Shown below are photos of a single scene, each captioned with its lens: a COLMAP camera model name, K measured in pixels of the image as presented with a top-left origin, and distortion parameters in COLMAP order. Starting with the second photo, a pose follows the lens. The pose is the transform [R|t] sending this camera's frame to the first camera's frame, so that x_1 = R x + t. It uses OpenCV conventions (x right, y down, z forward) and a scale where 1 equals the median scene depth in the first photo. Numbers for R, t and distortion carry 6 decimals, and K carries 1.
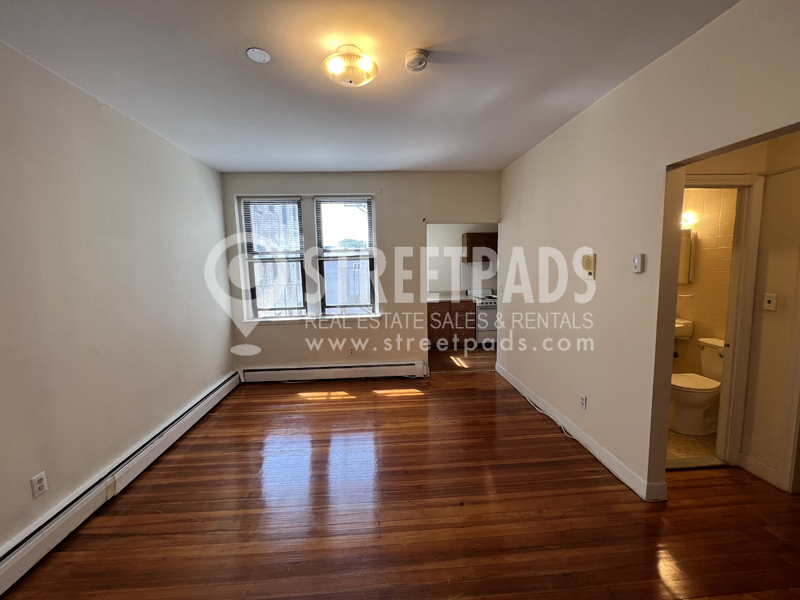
lens RADIAL K [[320.1, 0, 397.0], [0, 320.1, 298.6], [0, 0, 1]] dist [-0.001948, 0.000195]
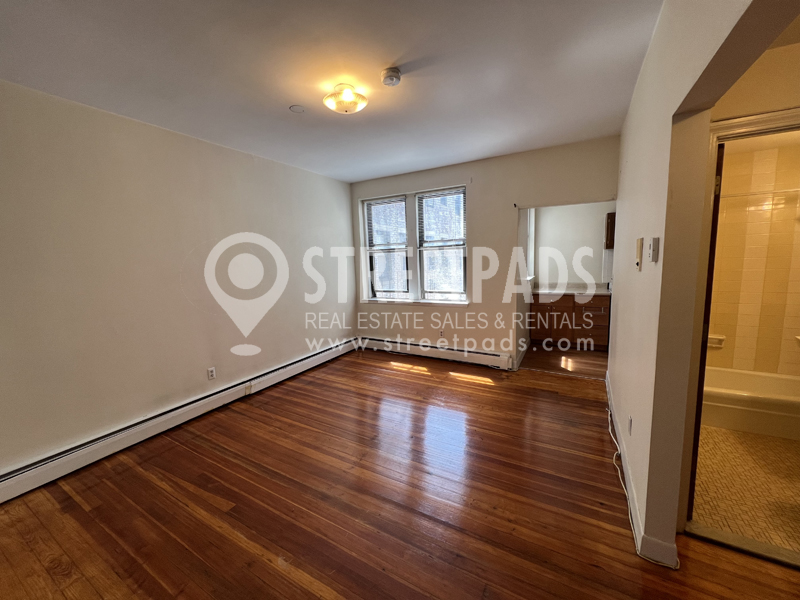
lens RADIAL K [[320.1, 0, 397.0], [0, 320.1, 298.6], [0, 0, 1]] dist [-0.001948, 0.000195]
pose [[0.831759, 0.067209, -0.551053, 0.363580], [-0.046796, 0.997600, 0.051037, -0.003547], [0.553161, -0.016664, 0.832908, 0.017666]]
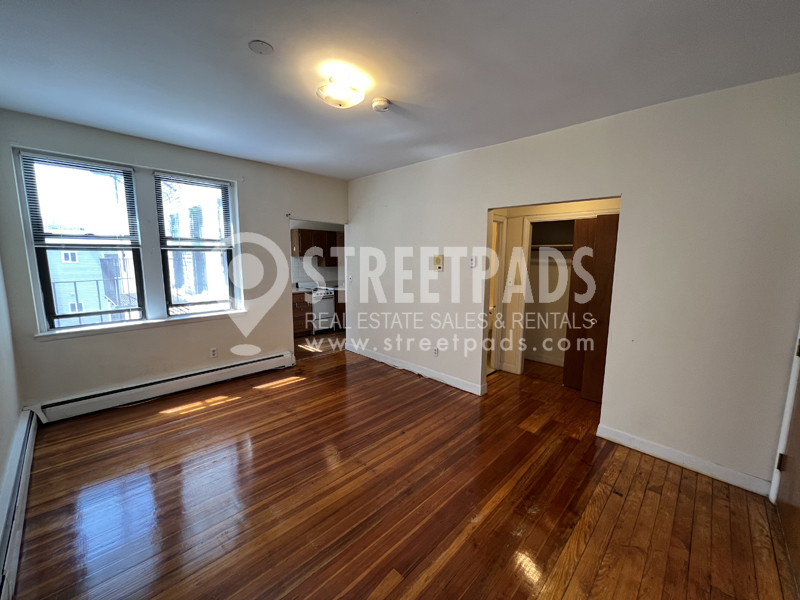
lens RADIAL K [[320.1, 0, 397.0], [0, 320.1, 298.6], [0, 0, 1]] dist [-0.001948, 0.000195]
pose [[0.750436, -0.057898, 0.658402, -0.381207], [0.046205, 0.998314, 0.035125, 0.005368], [-0.659326, 0.004062, 0.751846, -0.016548]]
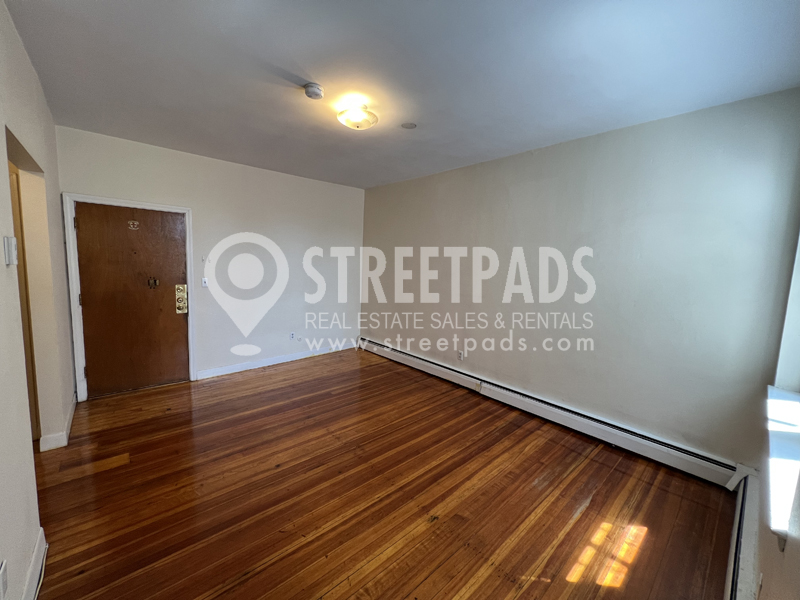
lens RADIAL K [[320.1, 0, 397.0], [0, 320.1, 298.6], [0, 0, 1]] dist [-0.001948, 0.000195]
pose [[-0.793696, 0.061303, -0.605217, 0.282551], [-0.087907, 0.972907, 0.213830, -0.124212], [0.601929, 0.222920, -0.766804, 1.091303]]
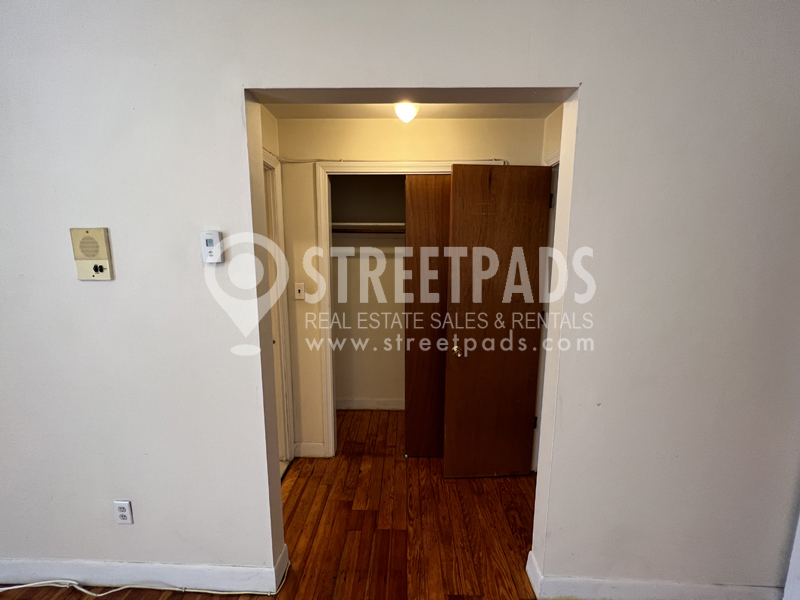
lens RADIAL K [[320.1, 0, 397.0], [0, 320.1, 298.6], [0, 0, 1]] dist [-0.001948, 0.000195]
pose [[0.098633, -0.116527, 0.988278, 0.105173], [0.101985, 0.989075, 0.106442, -0.024744], [-0.989884, 0.090291, 0.109440, 0.329690]]
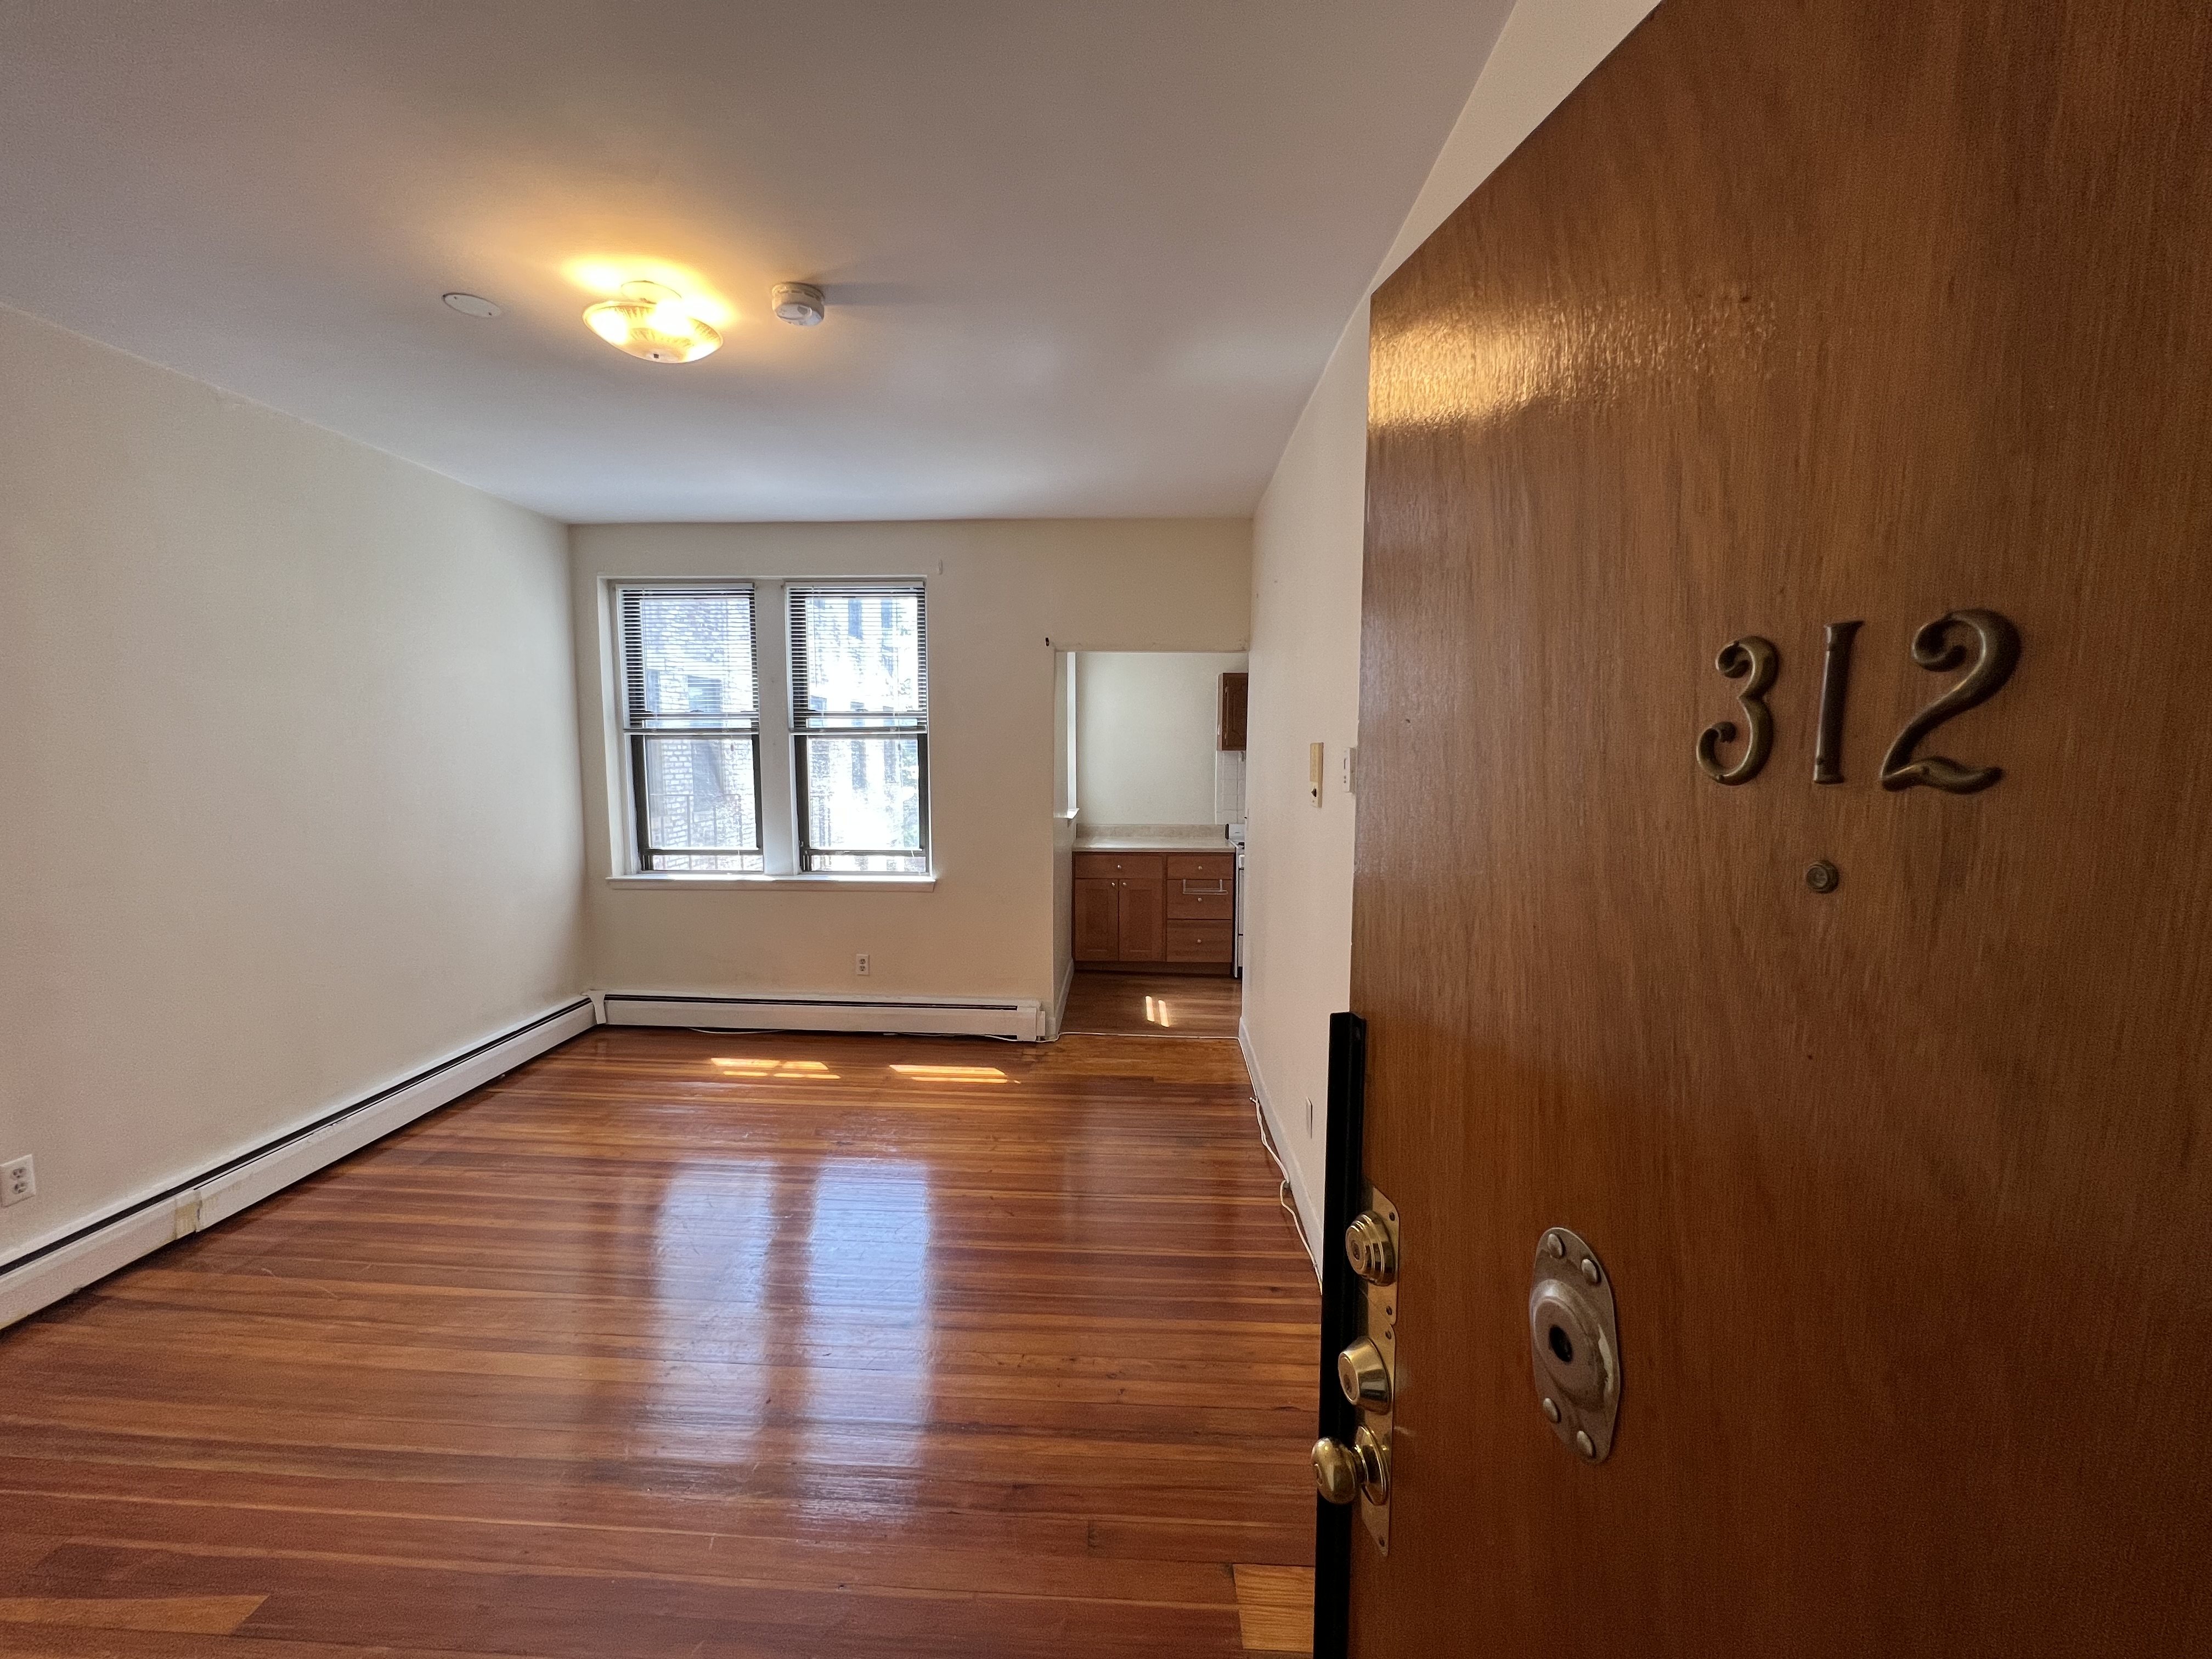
lens RADIAL K [[884.9, 0, 1097.8], [0, 884.9, 825.6], [0, 0, 1]] dist [-0.001948, 0.000195]
pose [[0.992596, 0.038454, -0.115212, 0.306515], [-0.040372, 0.999081, -0.014362, -0.006430], [0.114554, 0.018907, 0.993237, -0.079730]]
